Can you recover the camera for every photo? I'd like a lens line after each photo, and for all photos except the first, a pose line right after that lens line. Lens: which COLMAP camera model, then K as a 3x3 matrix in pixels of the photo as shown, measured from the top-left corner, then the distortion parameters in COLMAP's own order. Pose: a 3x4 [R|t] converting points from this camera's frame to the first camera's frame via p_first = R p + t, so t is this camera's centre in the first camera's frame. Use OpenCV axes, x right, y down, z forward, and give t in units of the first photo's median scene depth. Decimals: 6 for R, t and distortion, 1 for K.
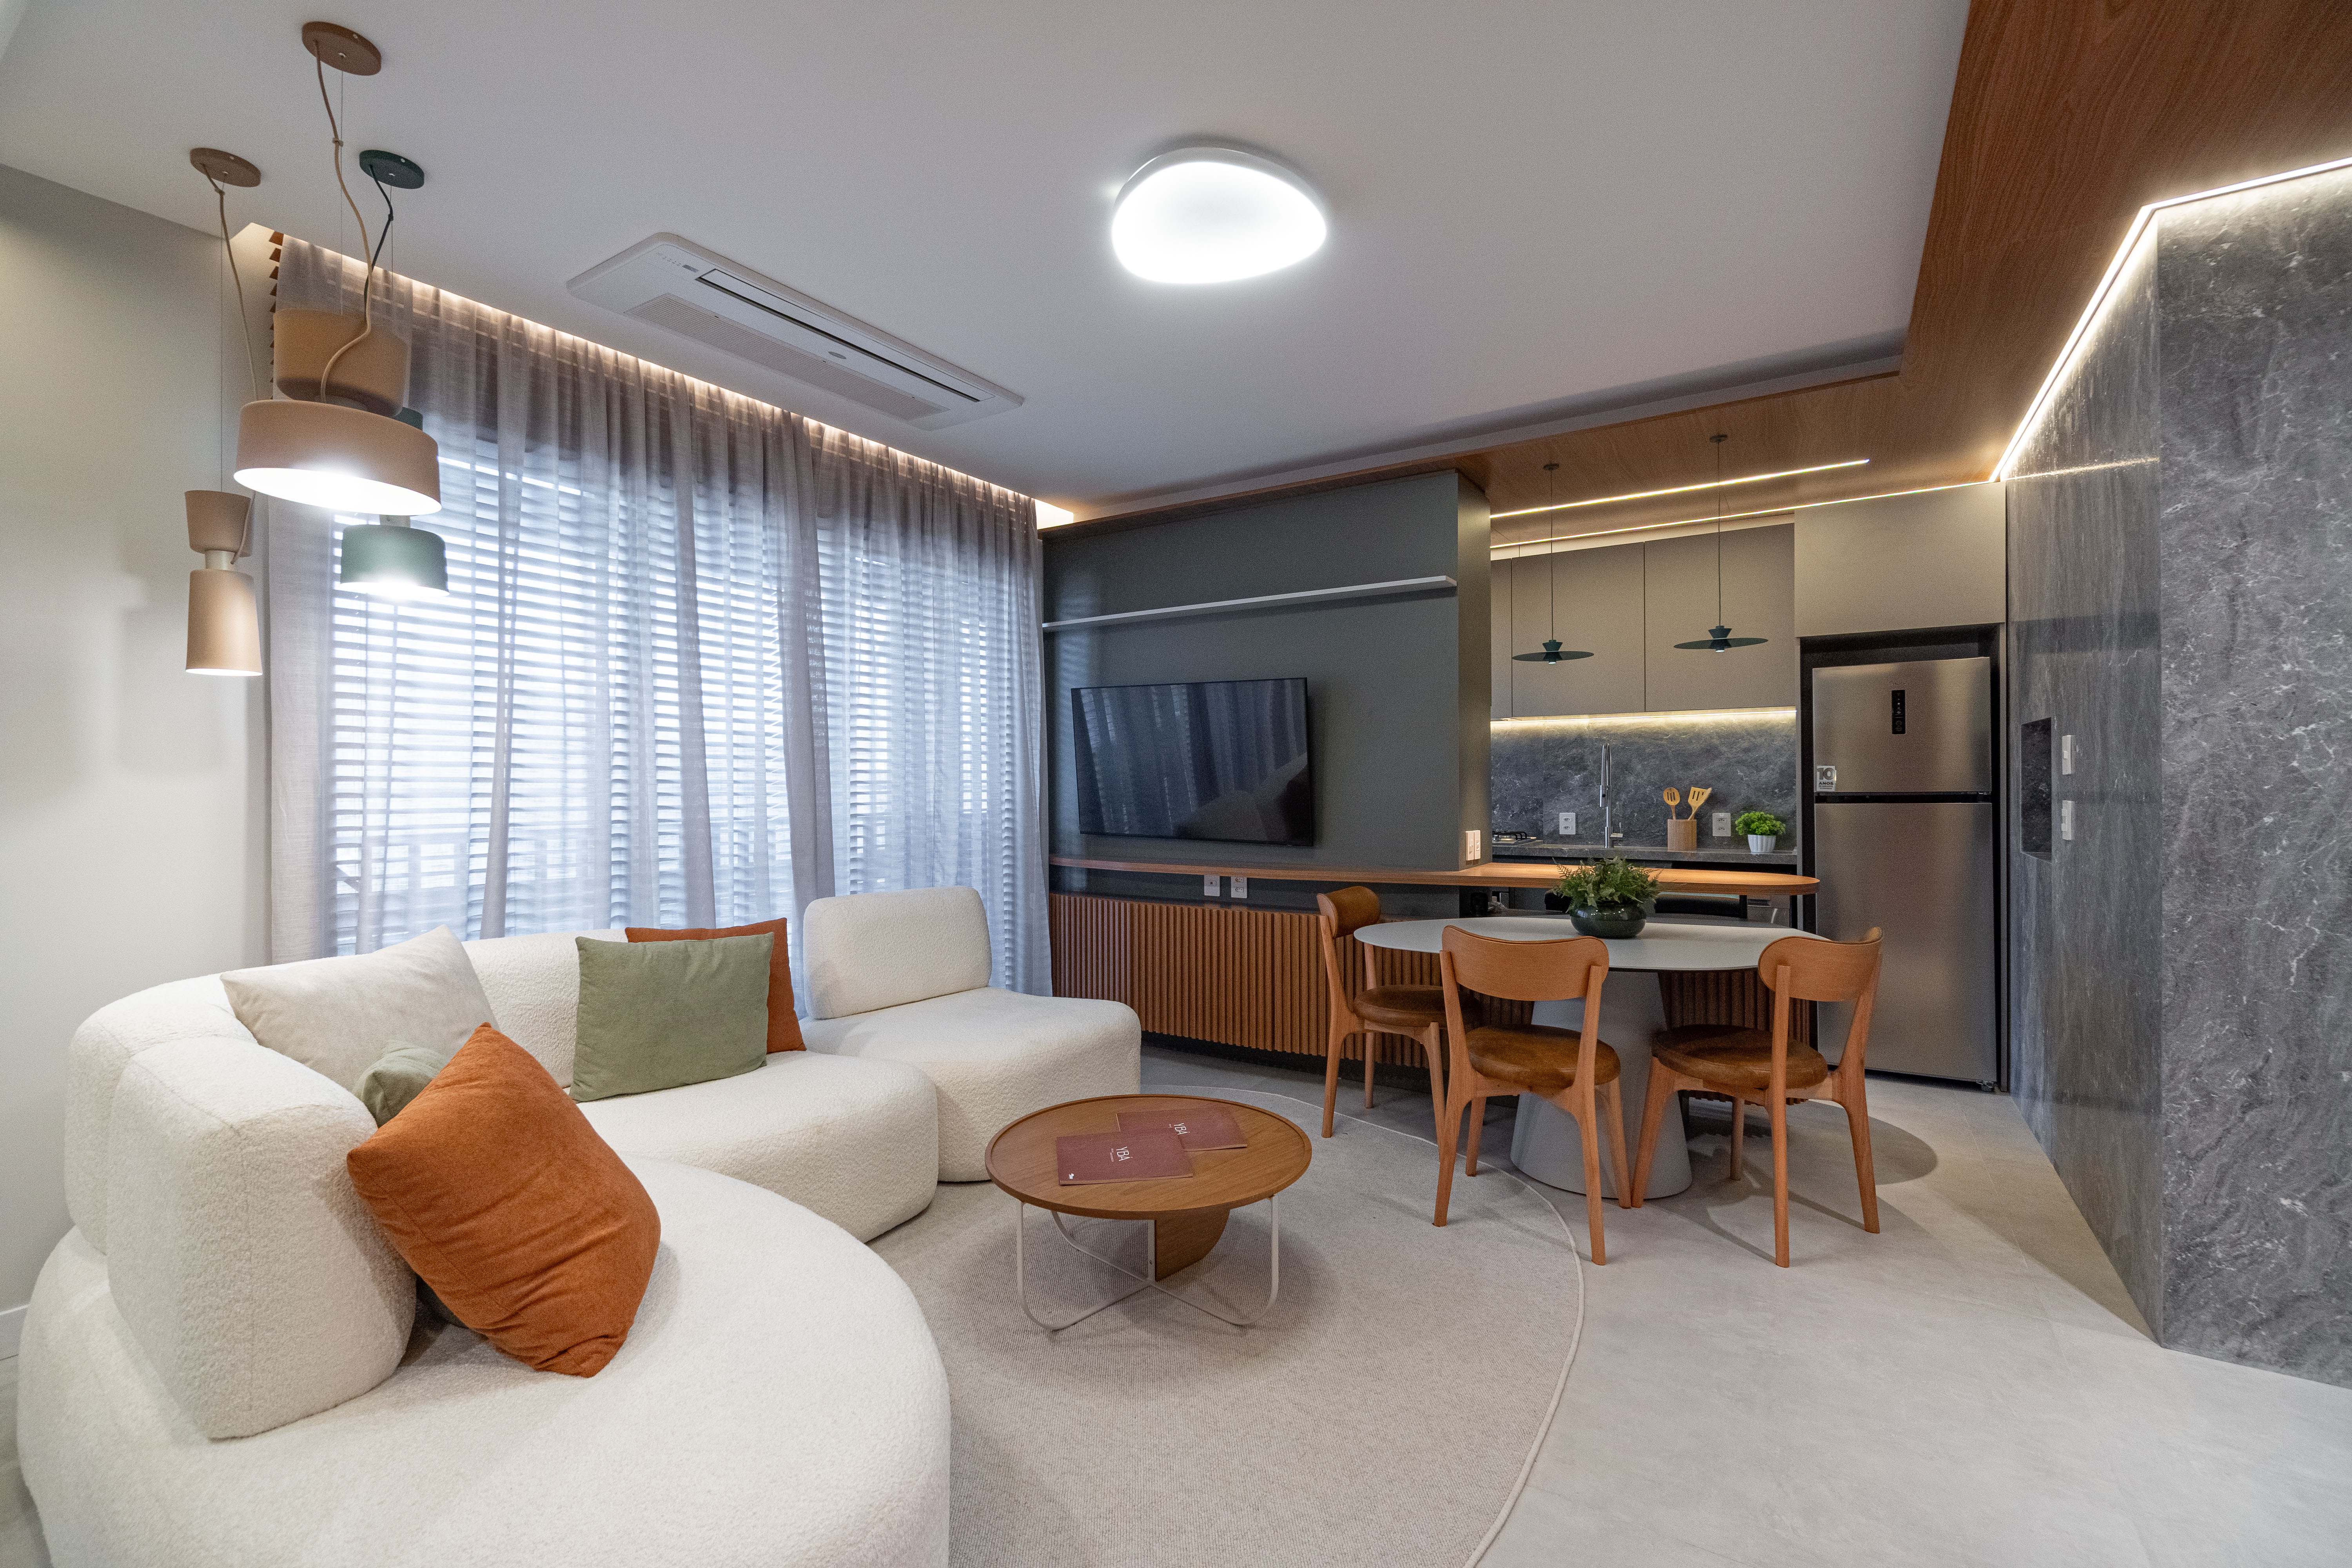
lens RADIAL K [[1011.9, 0, 1168.6], [0, 1011.9, 784.8], [0, 0, 1]] dist [-0.008393, 0.003022]
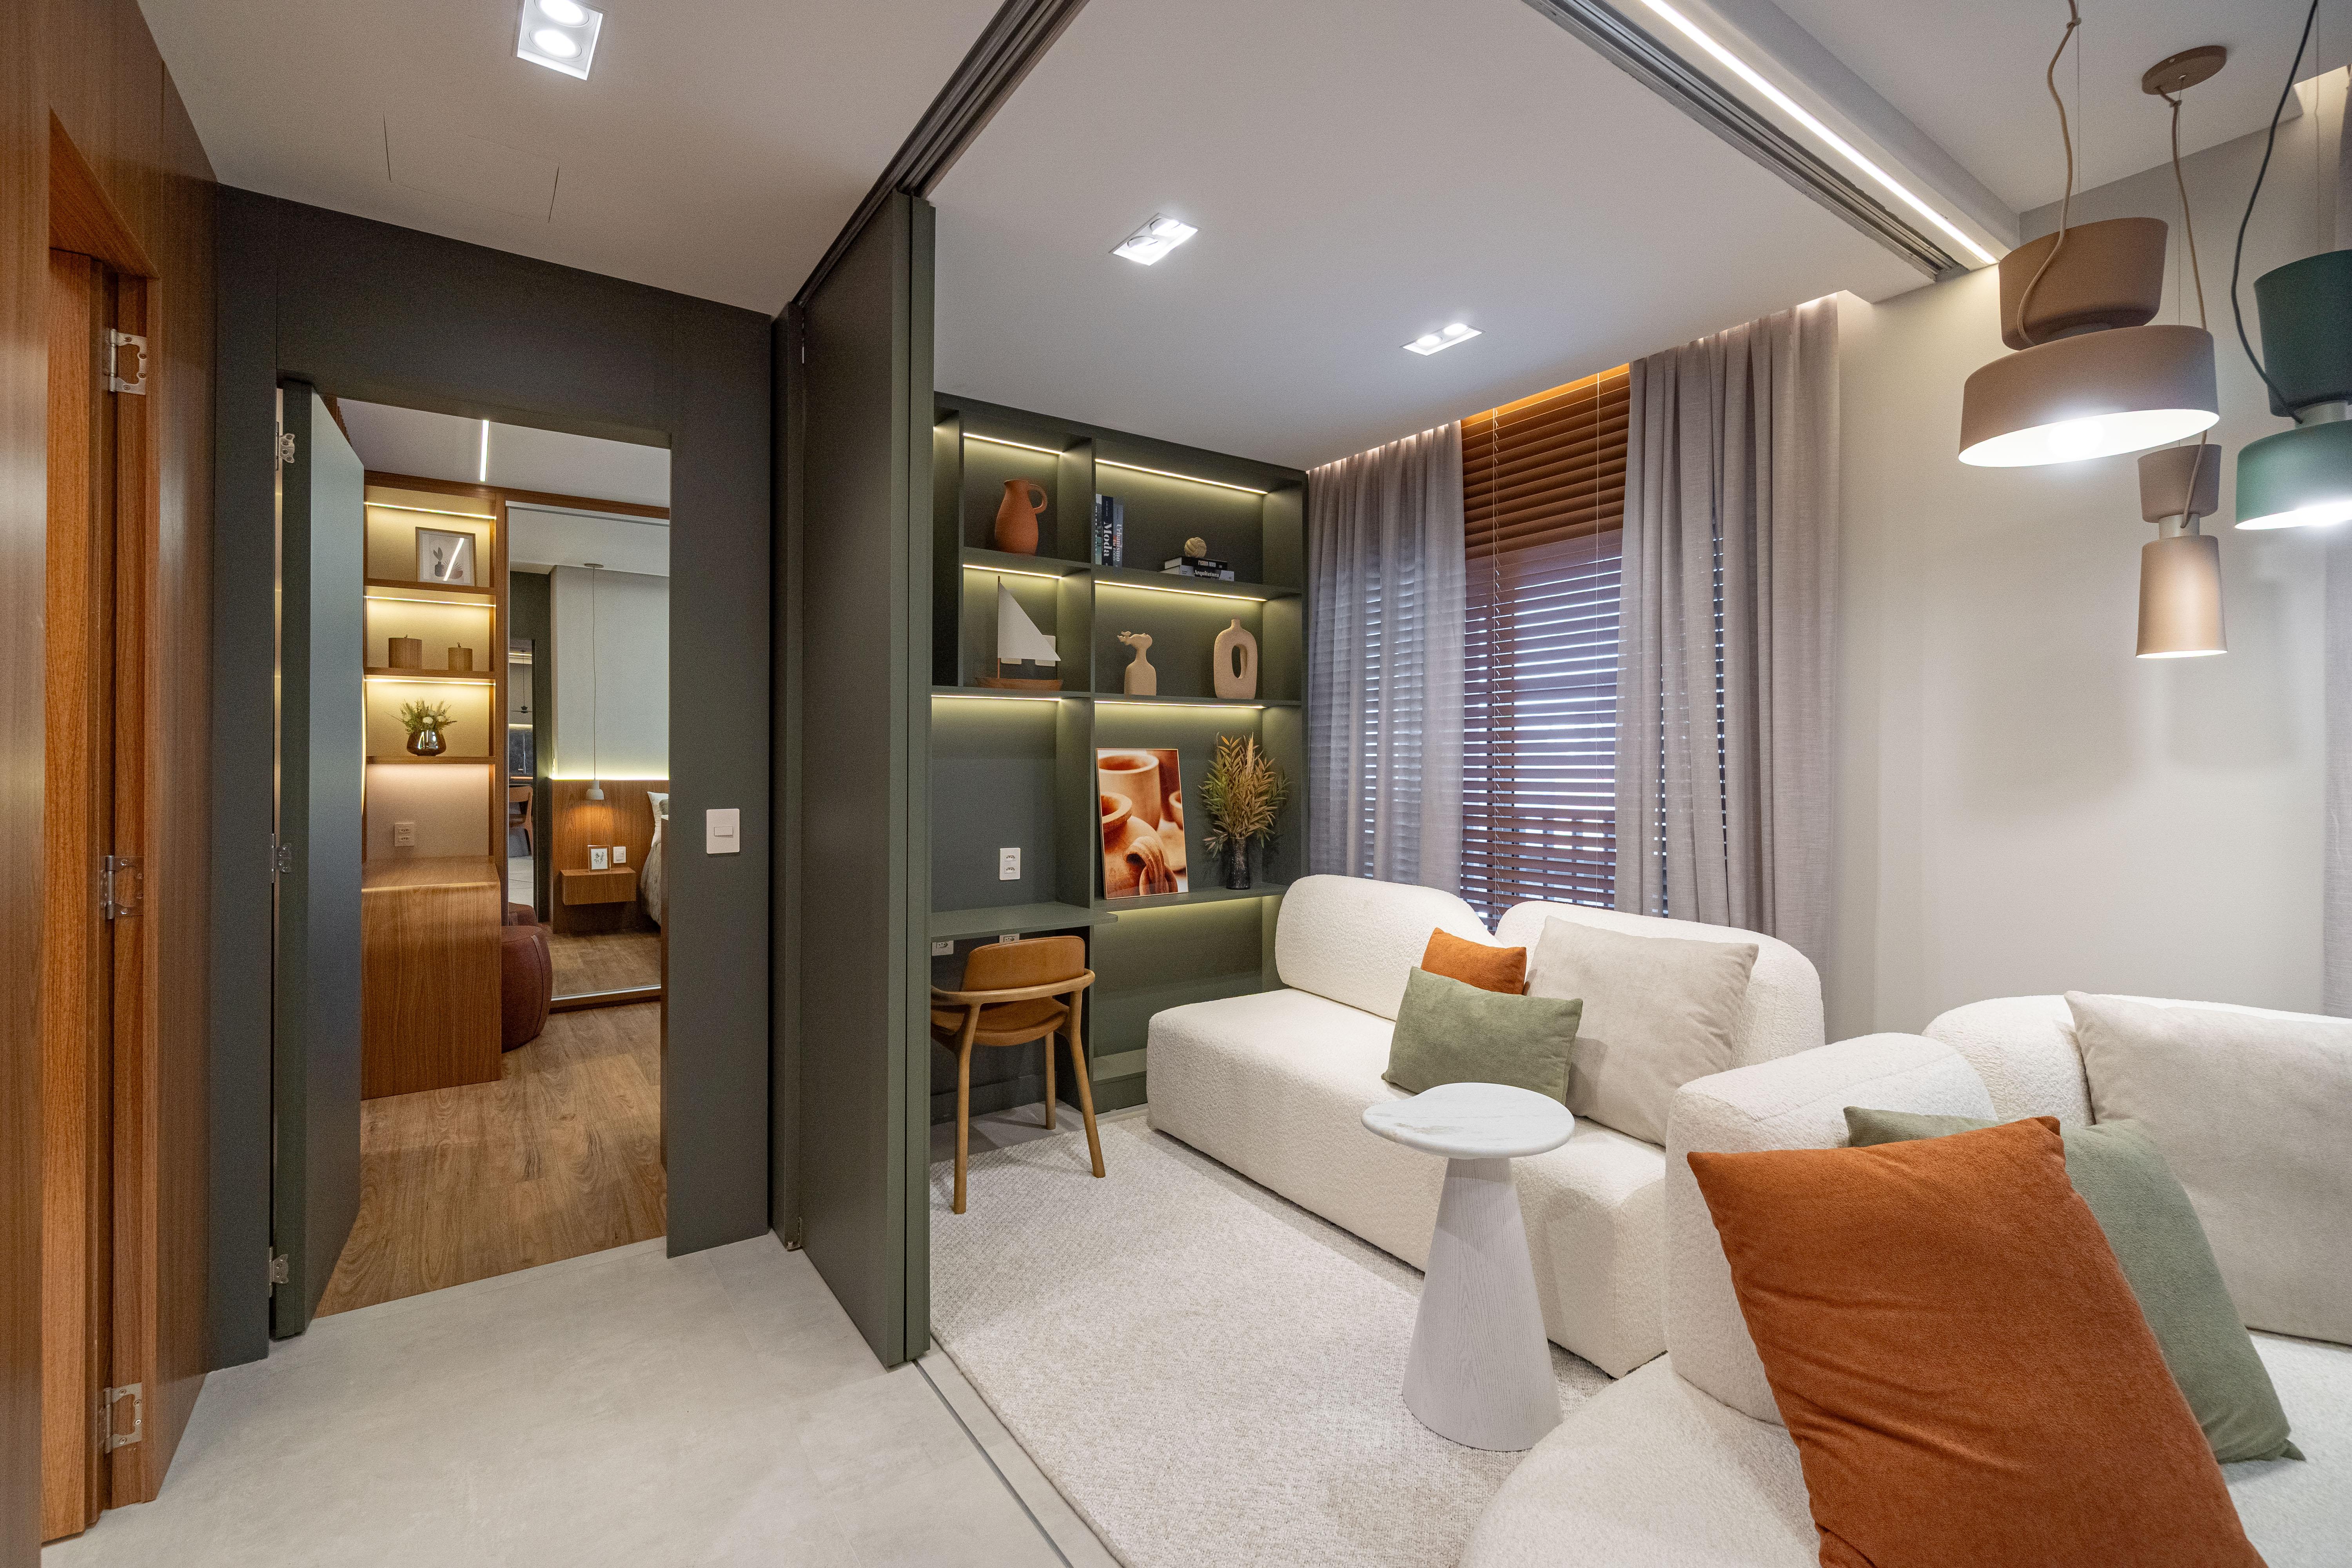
lens RADIAL K [[1021.4, 0, 1173.6], [0, 1021.4, 756.9], [0, 0, 1]] dist [-0.002320, -0.000369]
pose [[-0.373479, 0.003334, -0.927632, 0.130561], [-0.000321, 0.999993, 0.003723, -0.016740], [0.927638, 0.001688, -0.373476, 0.332740]]
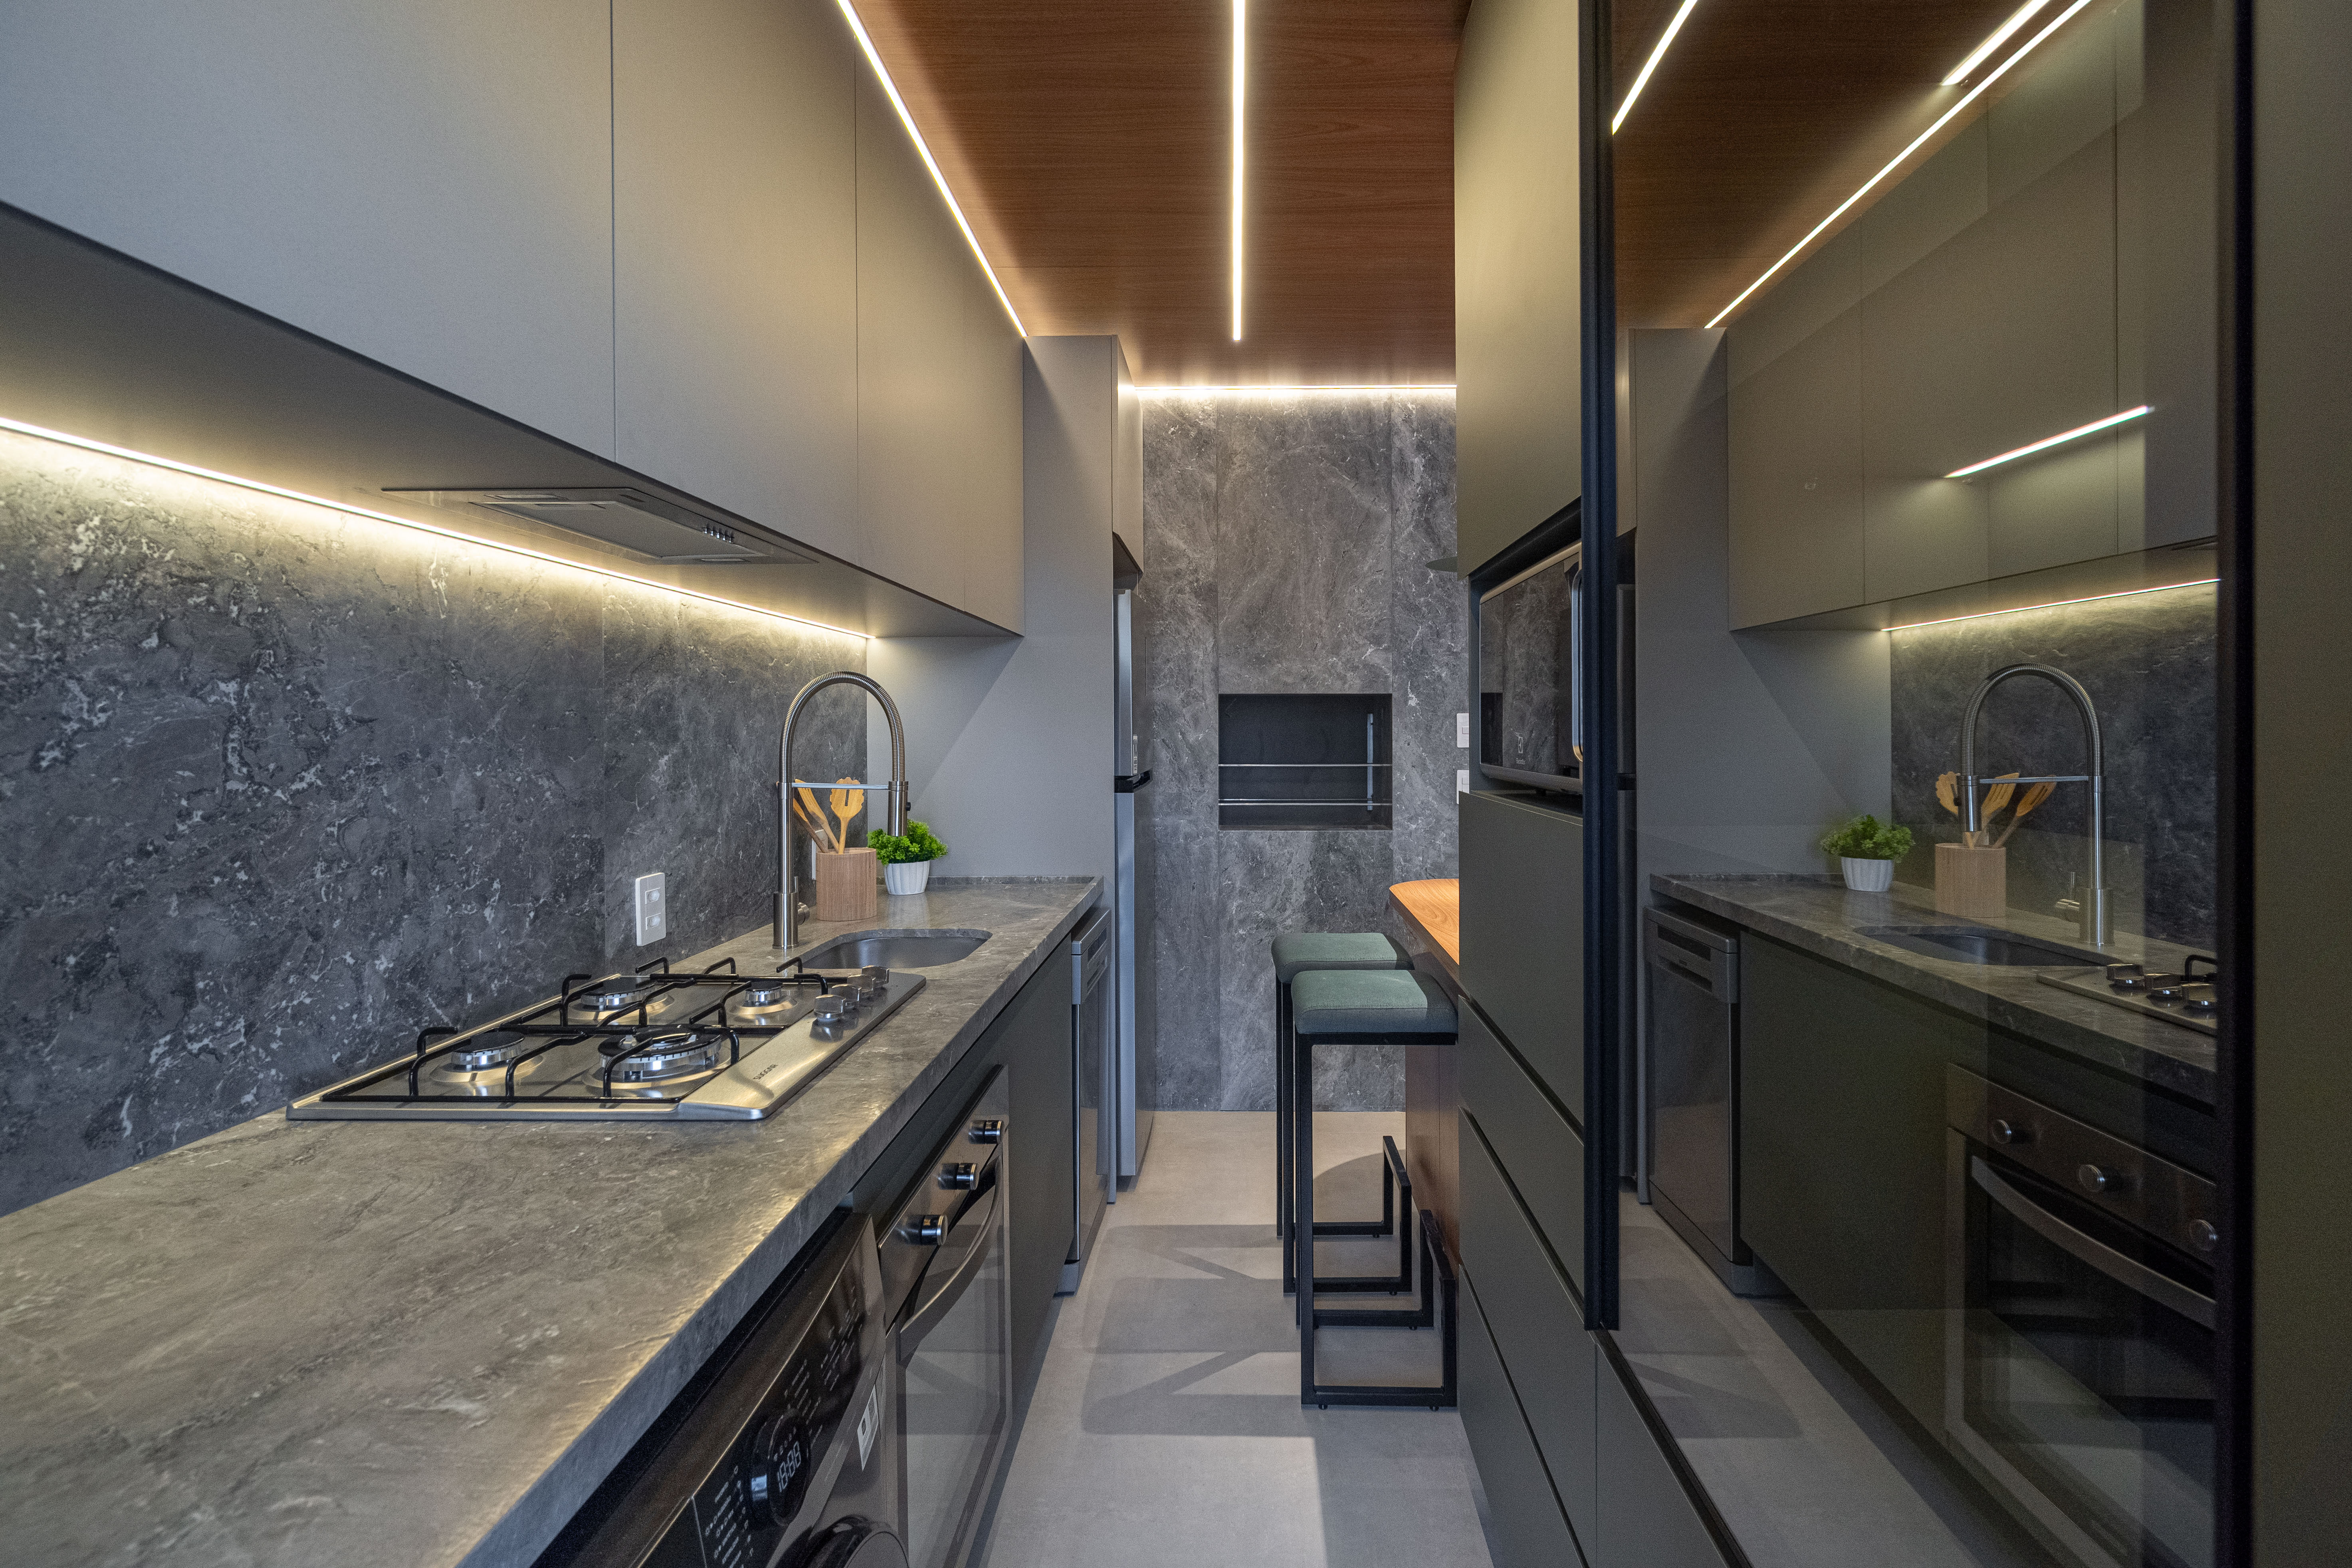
lens RADIAL K [[1046.0, 0, 1225.6], [0, 1046.0, 740.5], [0, 0, 1]] dist [-0.008395, 0.000366]
pose [[-0.534174, -0.000664, 0.845374, 0.029242], [0.008748, 0.999942, 0.006313, -0.024216], [-0.845329, 0.010768, -0.534137, 1.634621]]
